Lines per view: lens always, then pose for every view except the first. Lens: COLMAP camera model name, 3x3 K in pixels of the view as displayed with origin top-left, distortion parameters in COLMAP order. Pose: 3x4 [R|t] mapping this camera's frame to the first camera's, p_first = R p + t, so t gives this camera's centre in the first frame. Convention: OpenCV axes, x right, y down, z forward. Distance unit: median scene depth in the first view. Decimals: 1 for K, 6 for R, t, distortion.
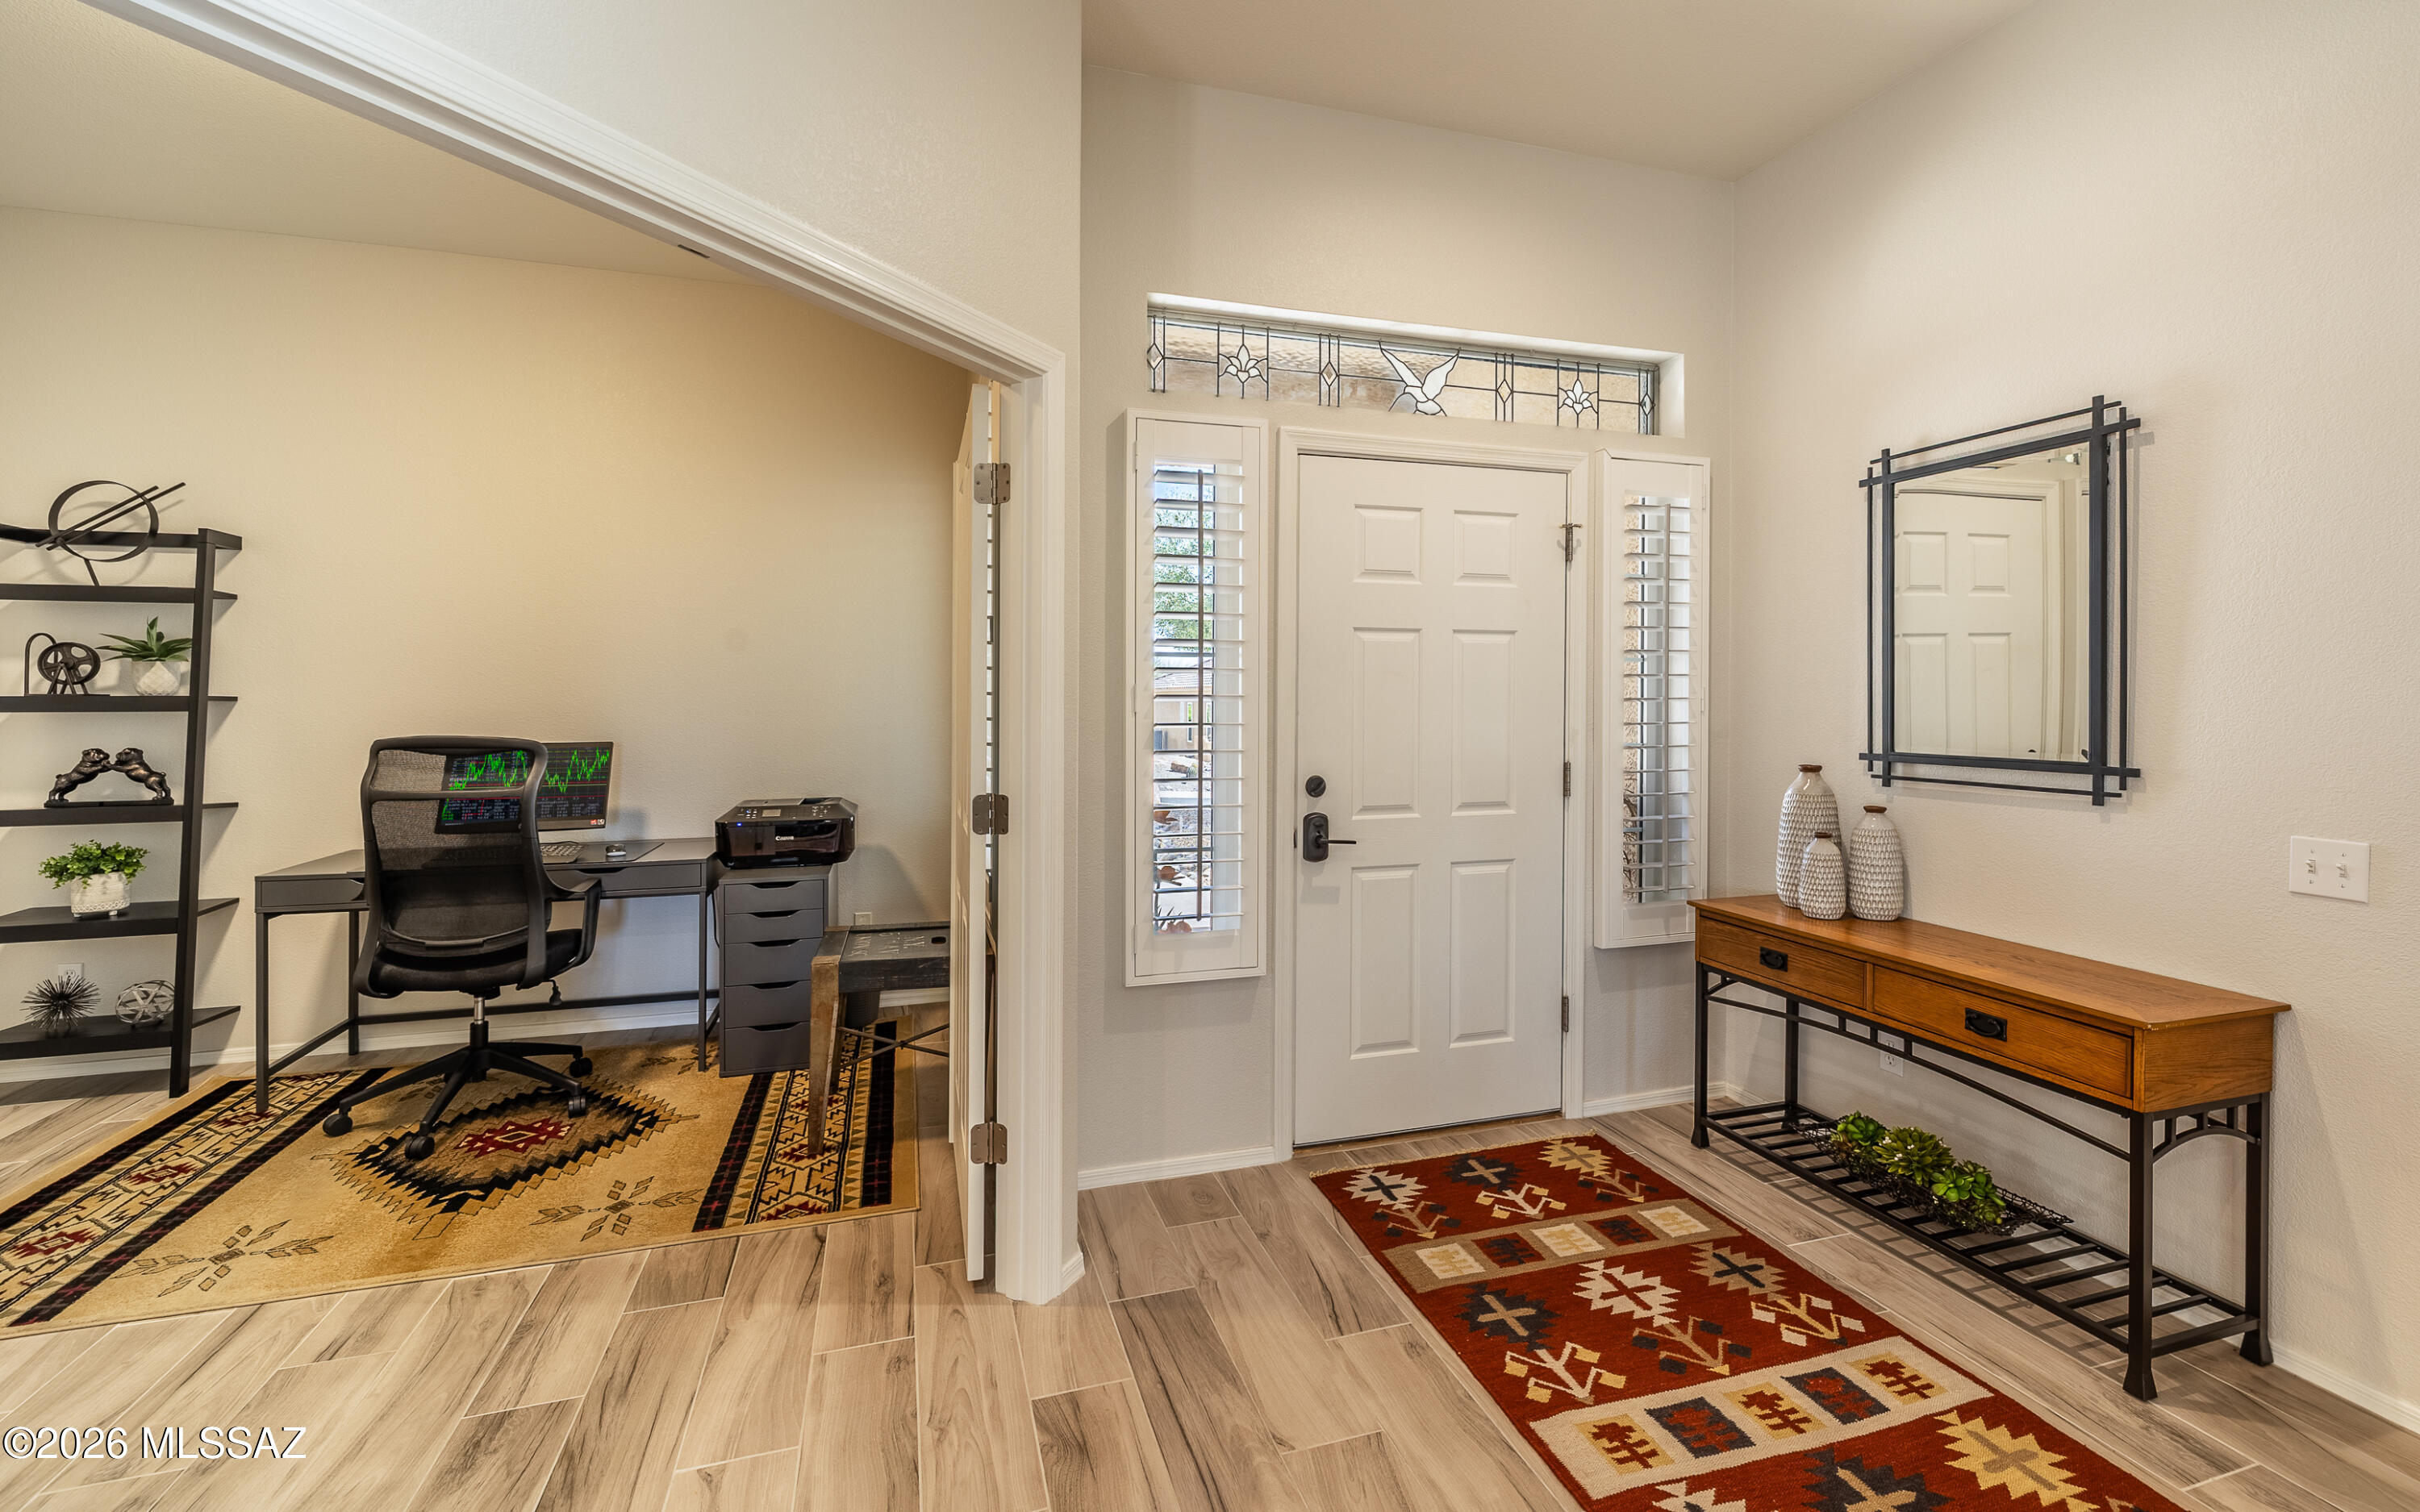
lens RADIAL K [[1006.7, 0, 1211.0], [0, 1006.7, 689.1], [0, 0, 1]] dist [-0.000023, -0.000241]
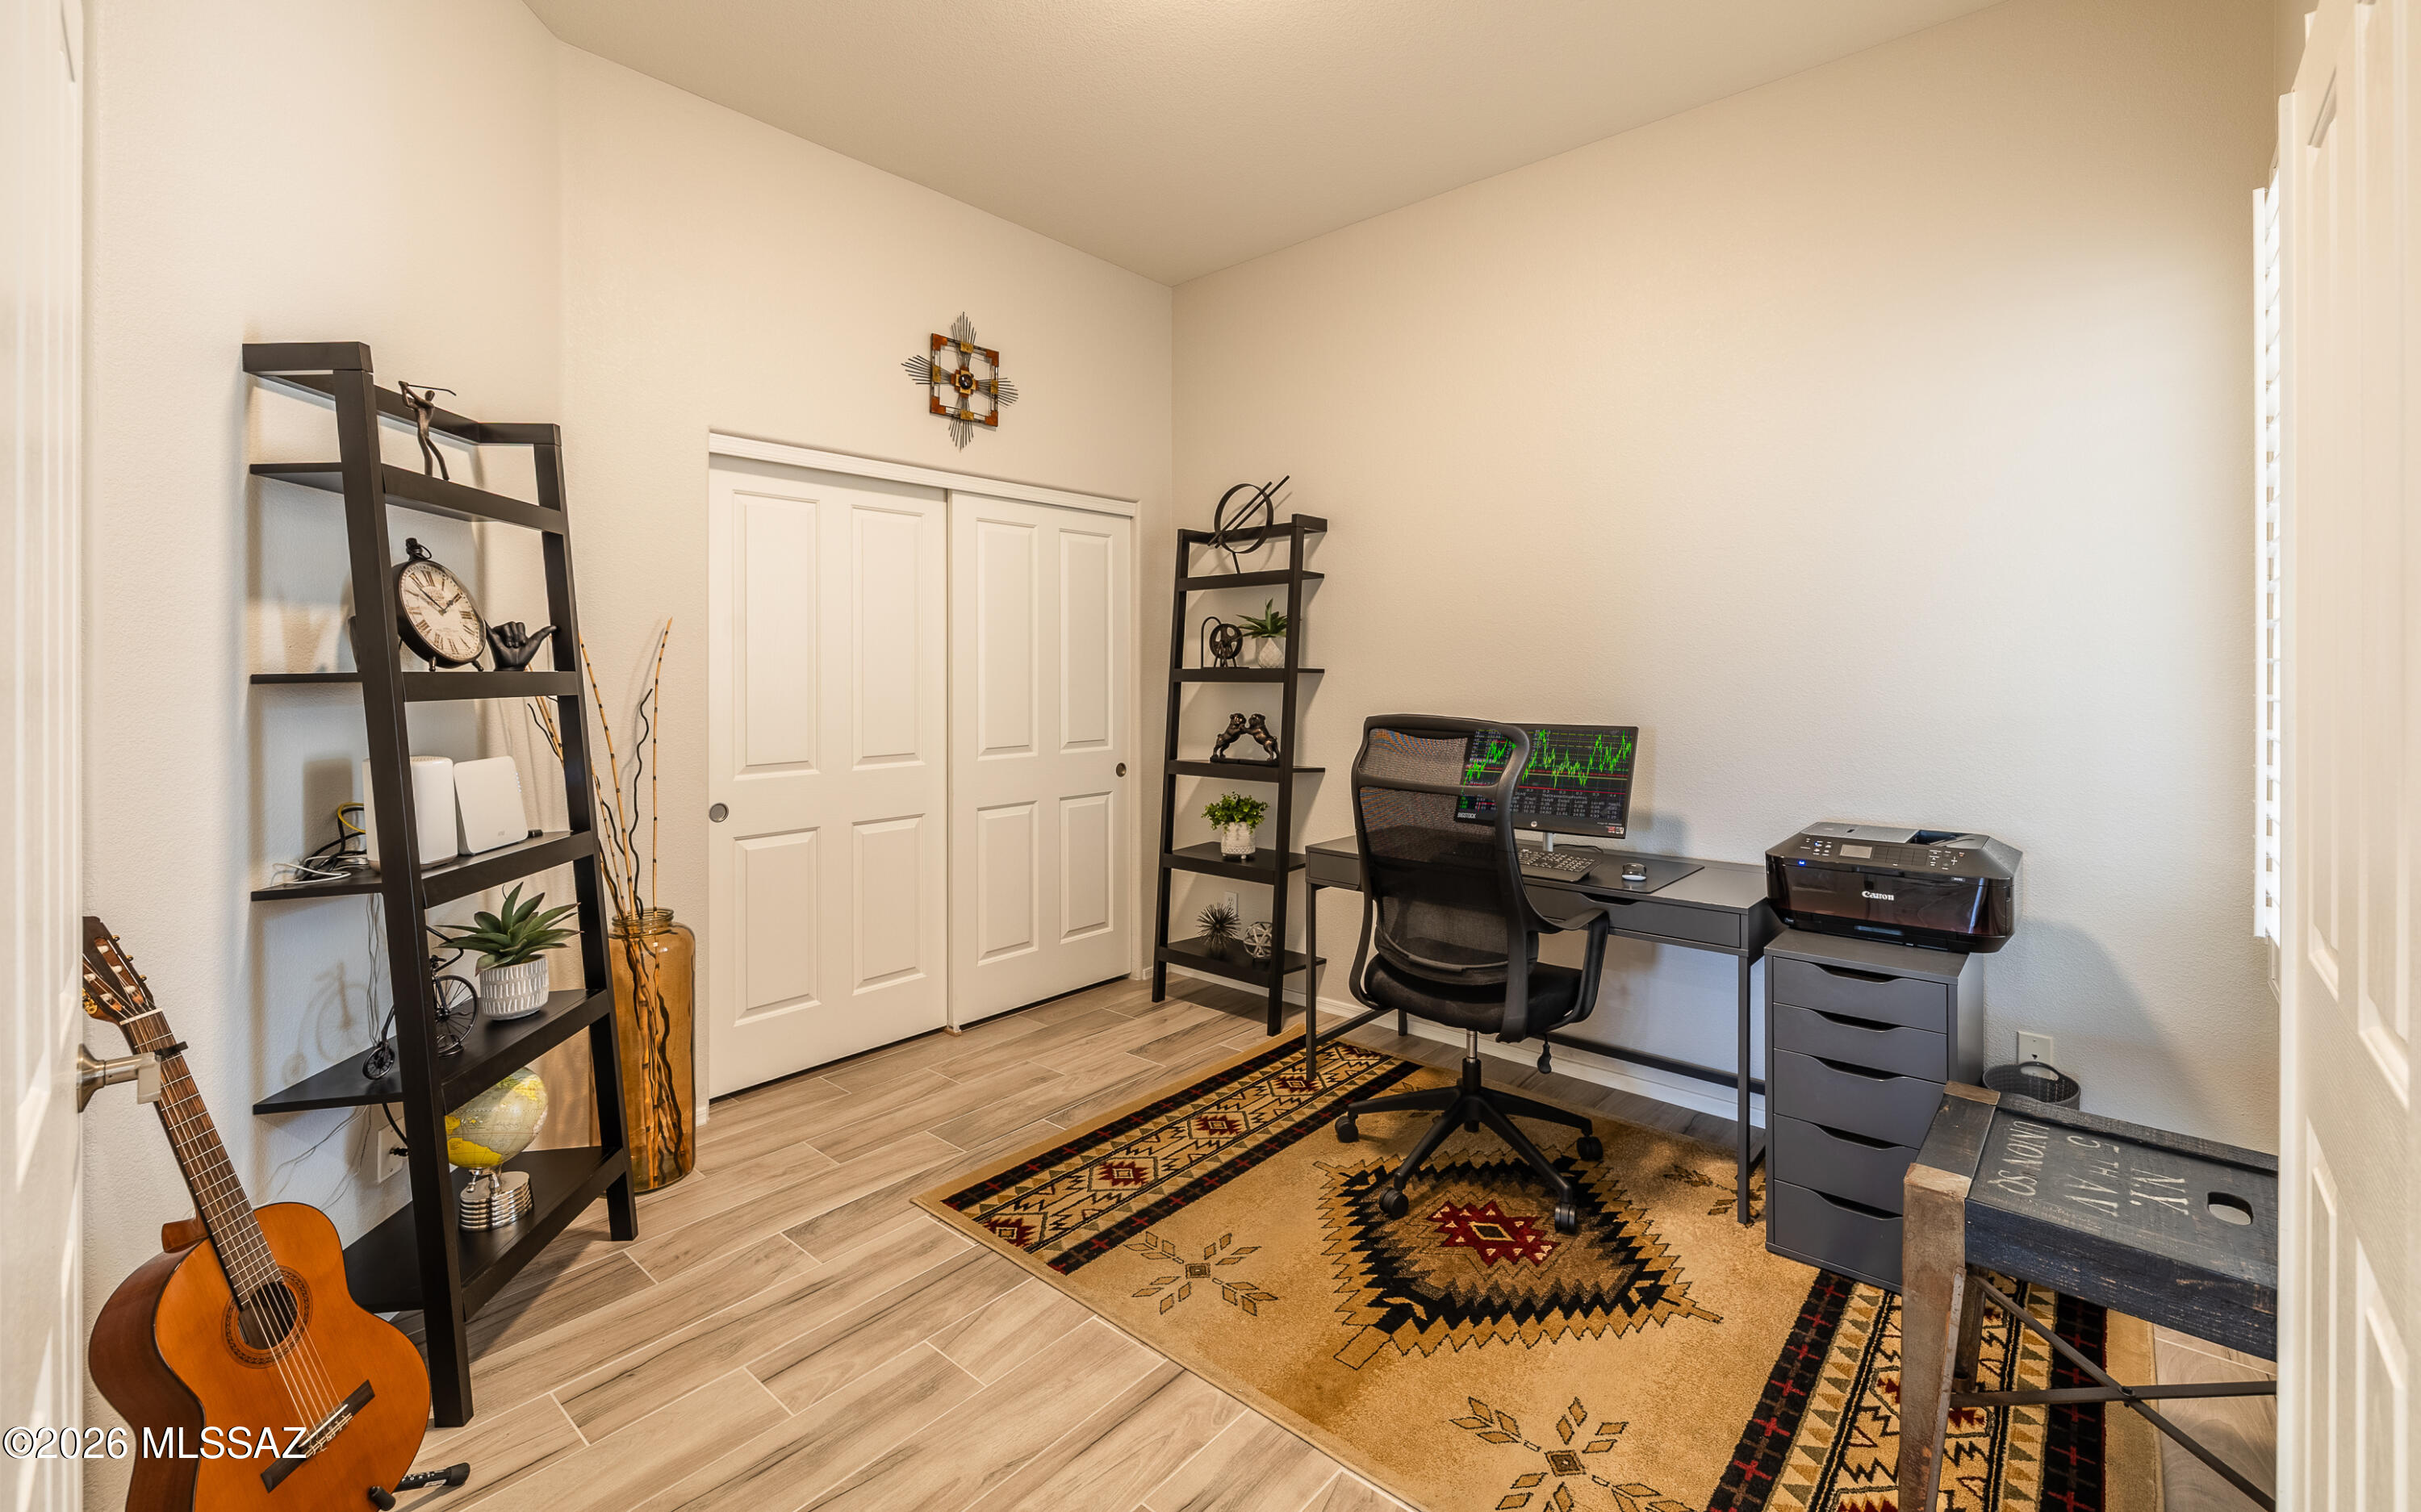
lens RADIAL K [[1021.8, 0, 1211.7], [0, 1021.8, 664.8], [0, 0, 1]] dist [-0.000916, 0.000018]
pose [[0.525071, -0.005415, -0.851041, -0.122694], [0.008062, 0.999967, -0.001388, 0.004325], [0.851021, -0.006133, 0.525097, 0.384754]]
